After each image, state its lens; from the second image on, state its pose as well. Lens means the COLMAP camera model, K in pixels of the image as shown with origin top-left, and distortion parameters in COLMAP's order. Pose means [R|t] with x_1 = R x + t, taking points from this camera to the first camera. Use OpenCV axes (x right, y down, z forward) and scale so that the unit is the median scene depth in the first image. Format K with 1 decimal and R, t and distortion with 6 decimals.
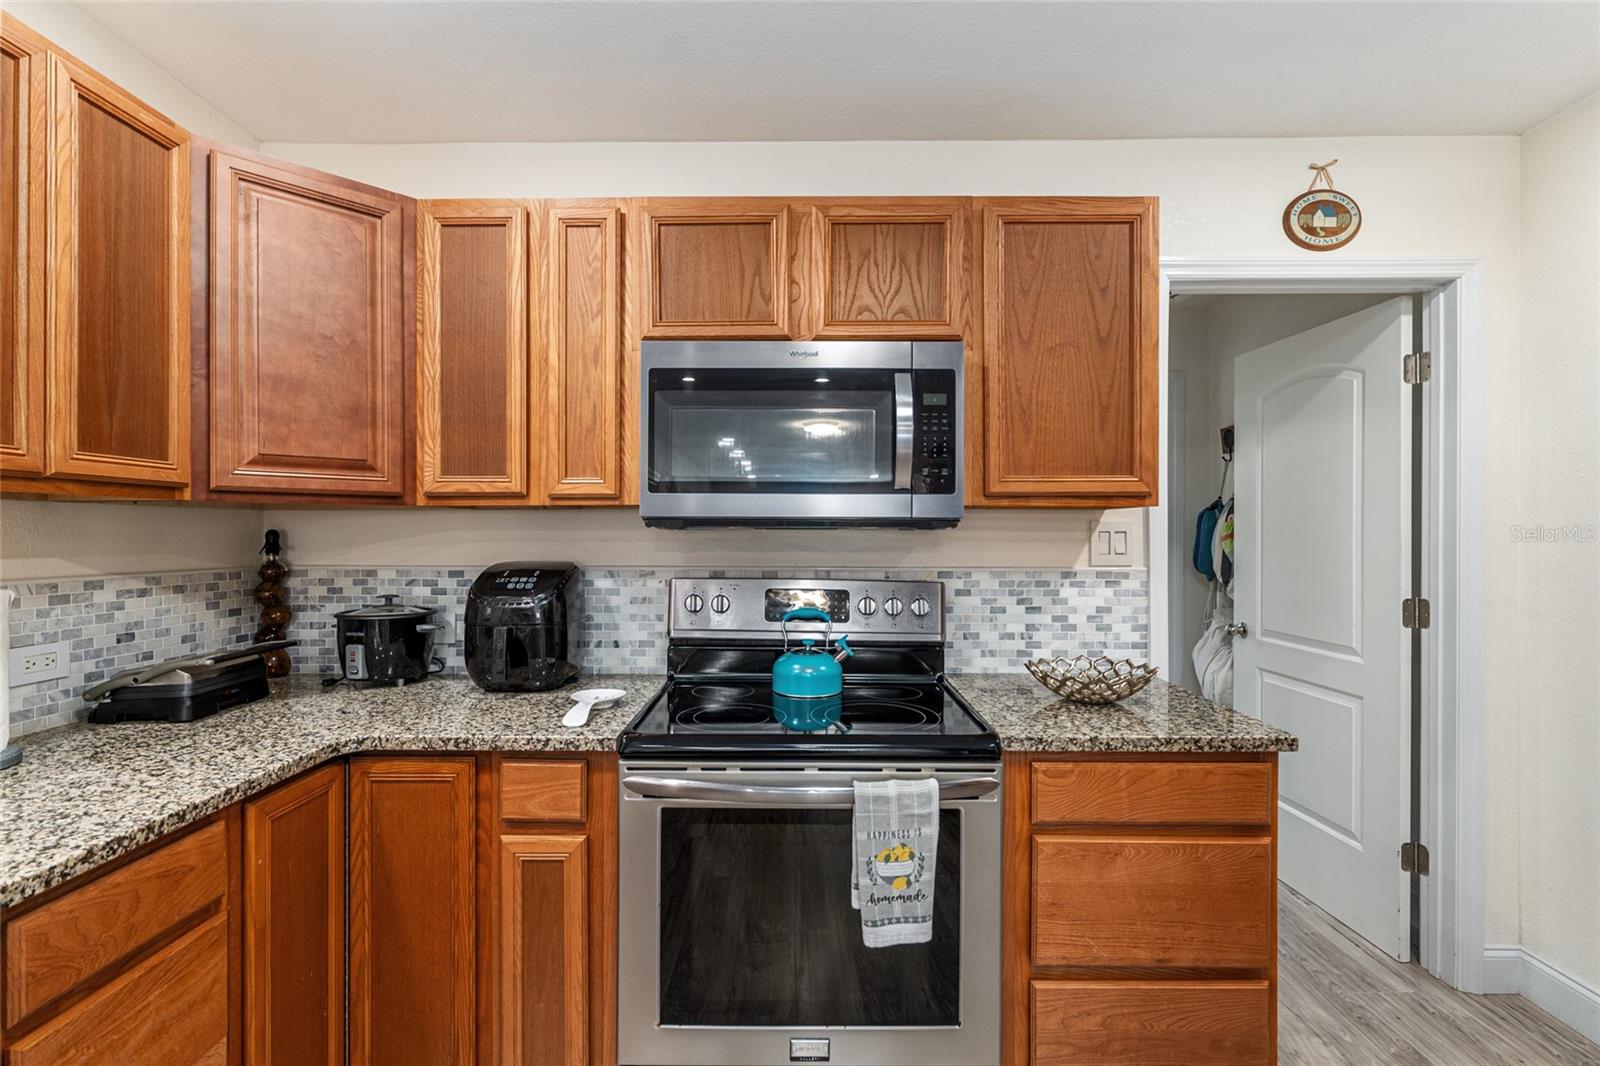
lens RADIAL K [[746.5, 0, 800.0], [0, 746.5, 533.0], [0, 0, 1]] dist [-0.000586, 0.000606]
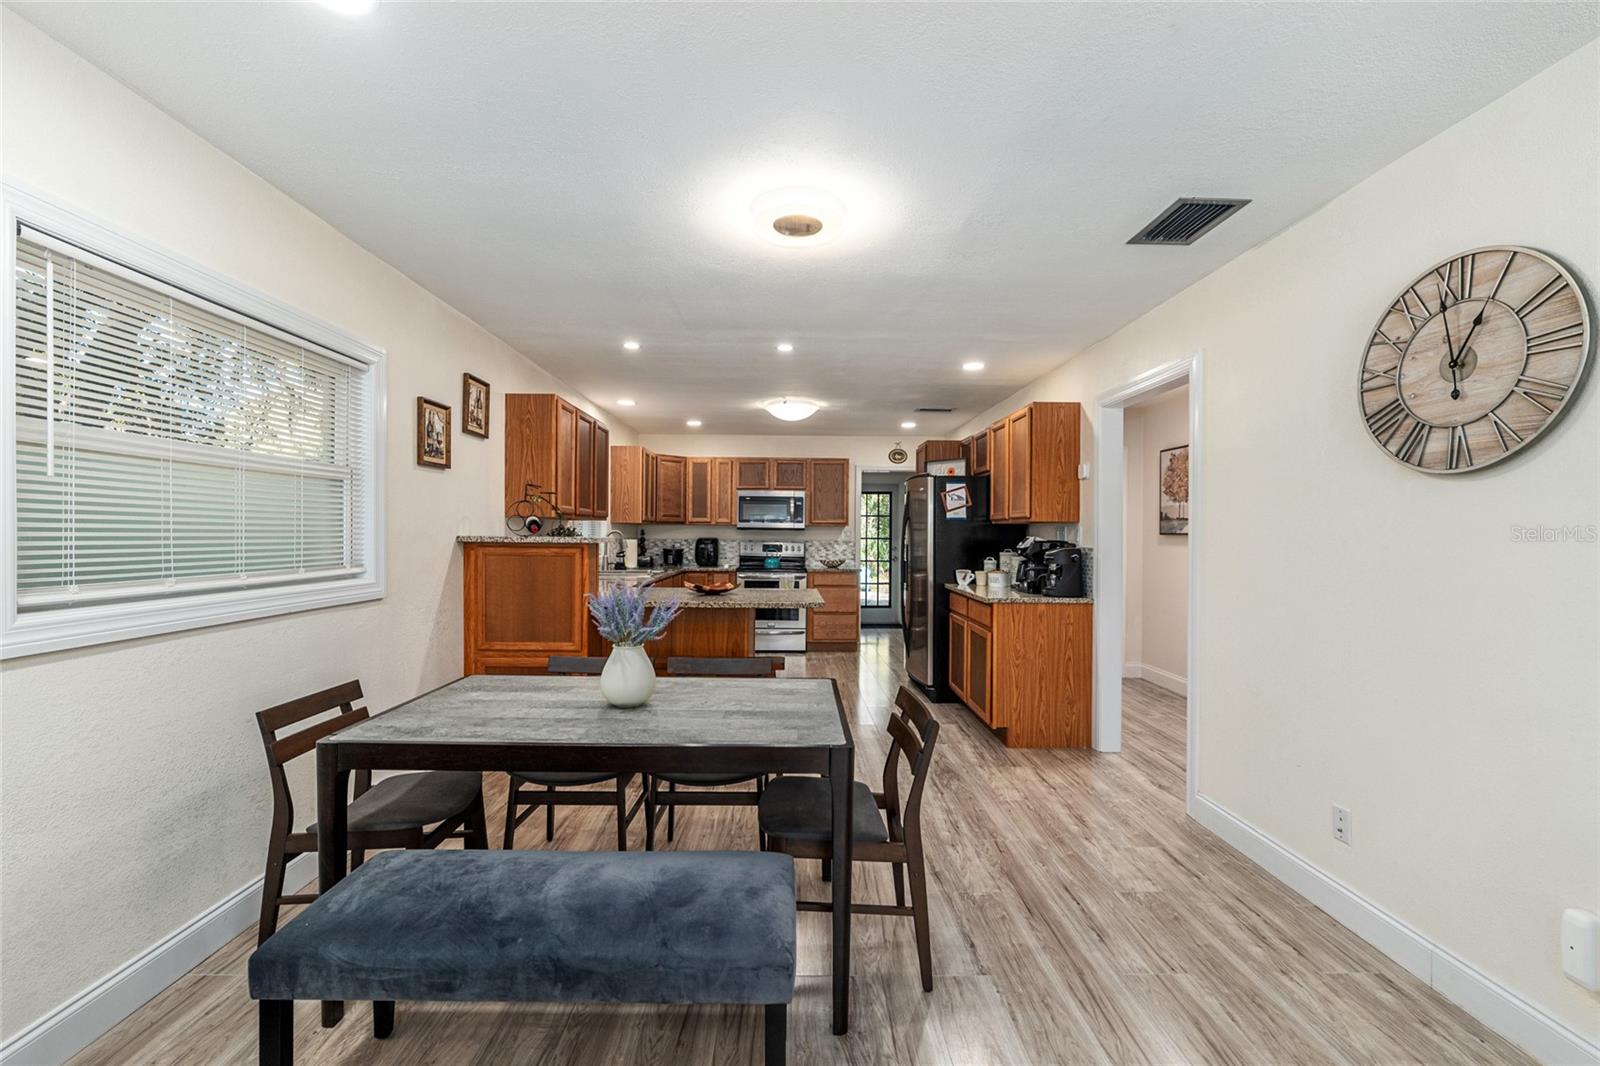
lens RADIAL K [[677.6, 0, 798.2], [0, 677.6, 535.4], [0, 0, 1]] dist [-0.007683, -0.000014]
pose [[0.999670, 0.007460, 0.024562, 0.078809], [-0.007495, 0.999971, 0.001341, 0.023872], [-0.024552, -0.001525, 0.999697, -3.696398]]
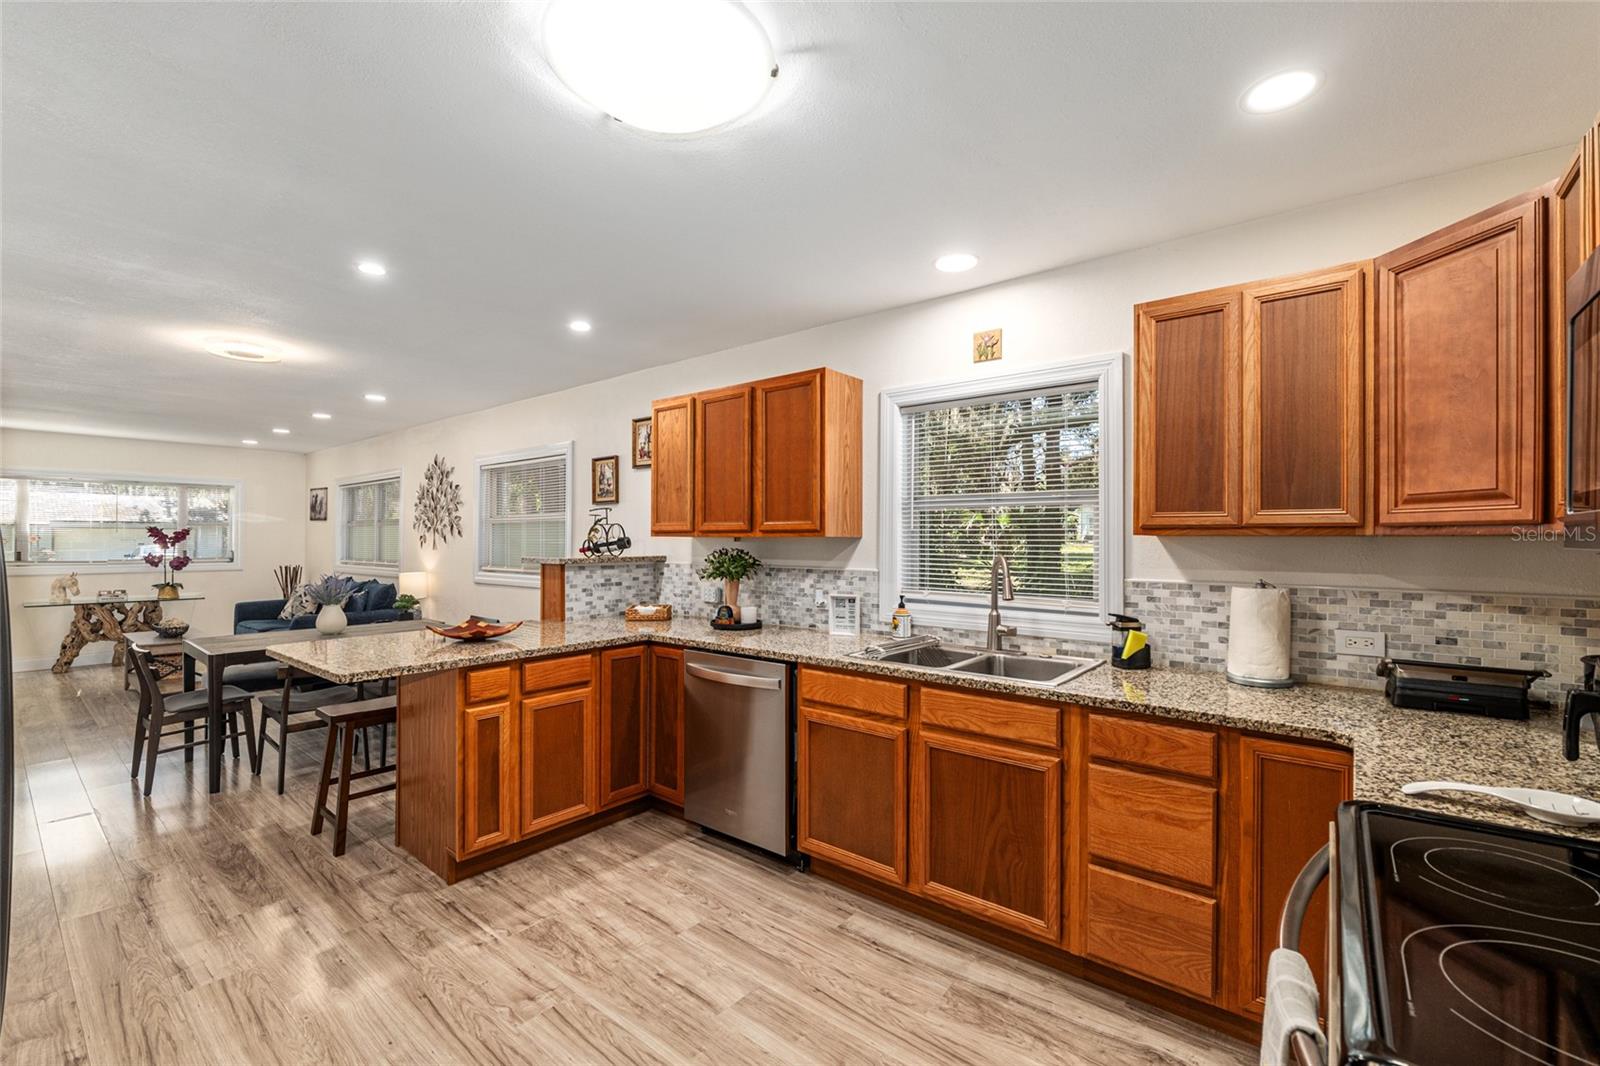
lens RADIAL K [[677.6, 0, 798.2], [0, 677.6, 535.4], [0, 0, 1]] dist [-0.007683, -0.000014]
pose [[-0.625174, -0.006806, -0.780456, 0.744666], [-0.003812, 0.999977, -0.005667, -0.031612], [0.780476, -0.000567, -0.625185, 0.934790]]
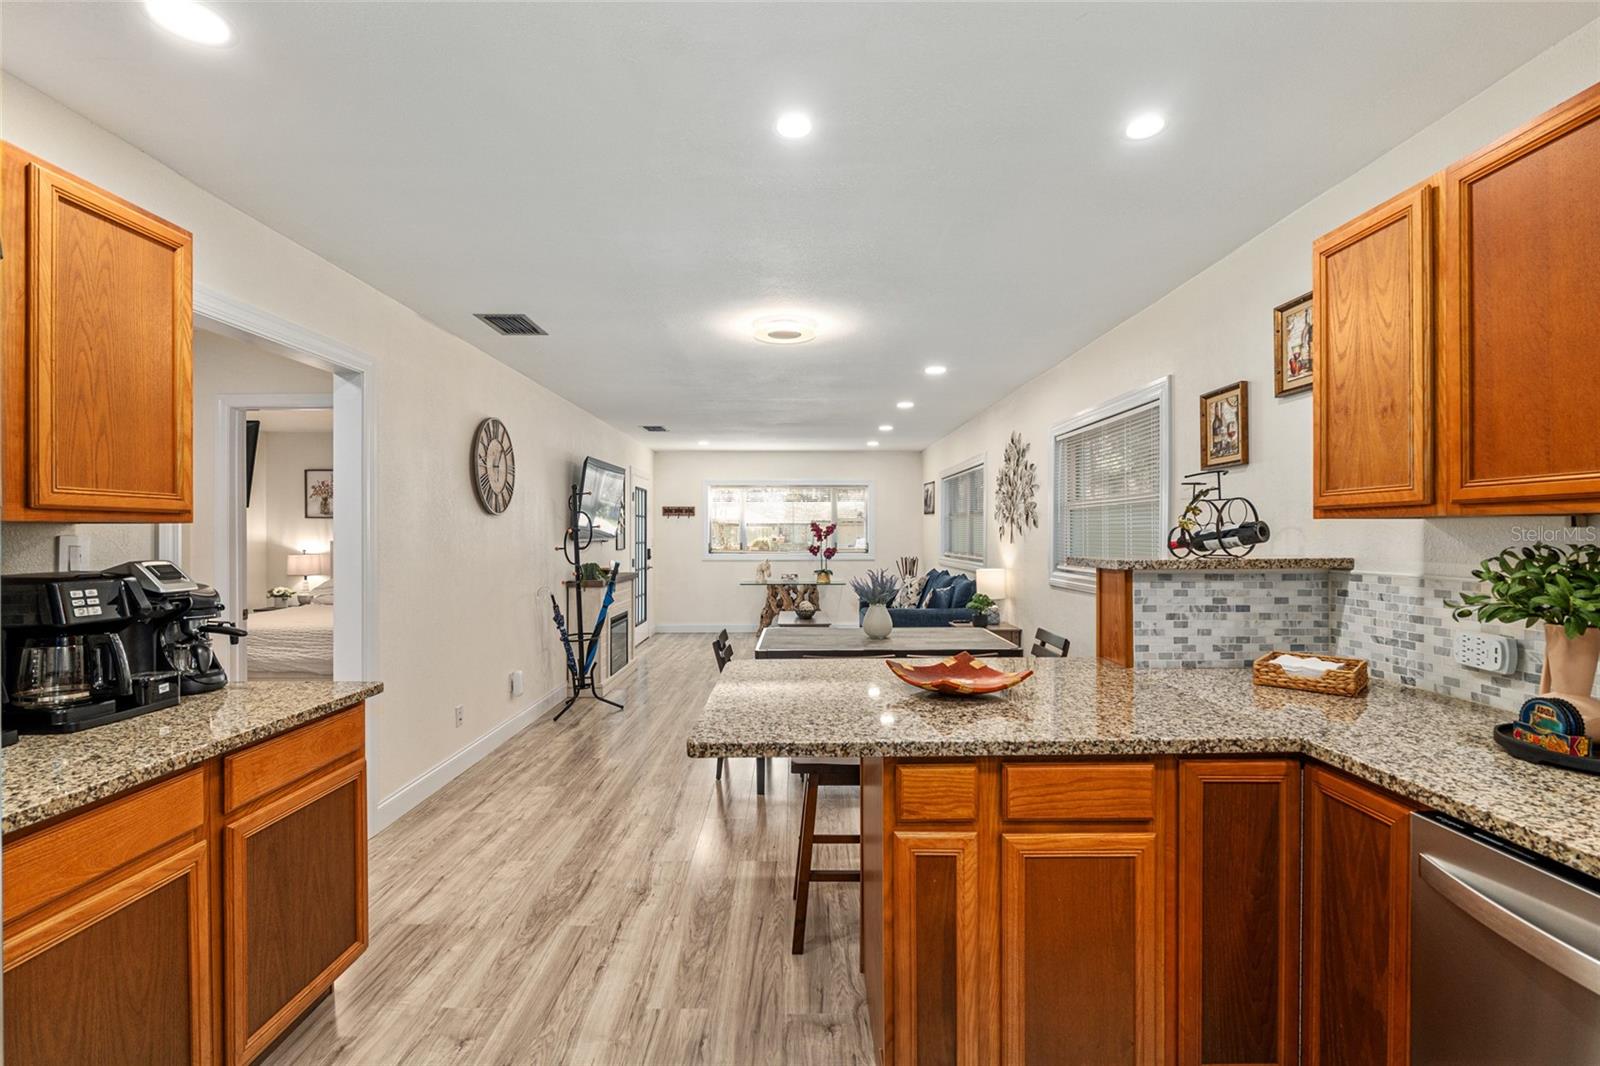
lens RADIAL K [[677.6, 0, 798.2], [0, 677.6, 535.4], [0, 0, 1]] dist [-0.007683, -0.000014]
pose [[-0.999936, 0.003188, -0.010823, 0.093589], [0.003143, 0.999986, 0.004162, -0.018235], [0.010836, 0.004128, -0.999933, 0.174805]]
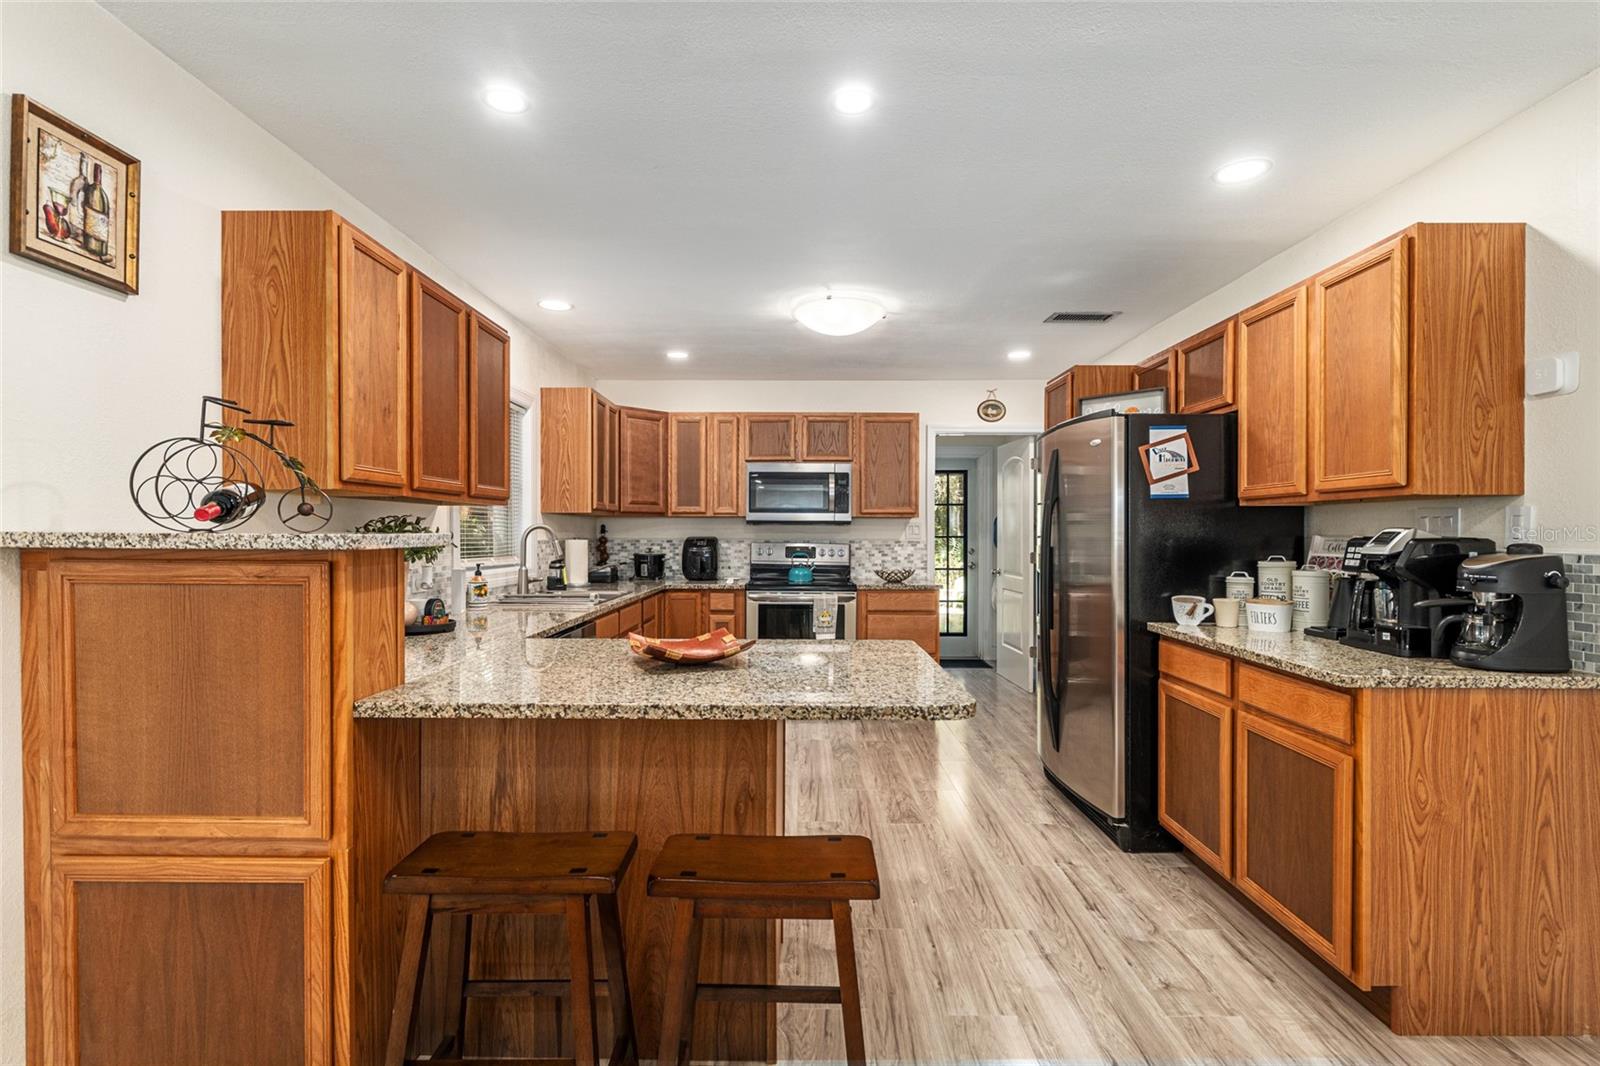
lens RADIAL K [[746.5, 0, 800.0], [0, 746.5, 533.0], [0, 0, 1]] dist [-0.000586, 0.000606]
pose [[0.999977, 0.002347, 0.006297, -0.013416], [-0.002339, 0.999997, -0.001211, 0.037104], [-0.006300, 0.001197, 0.999979, -2.296663]]
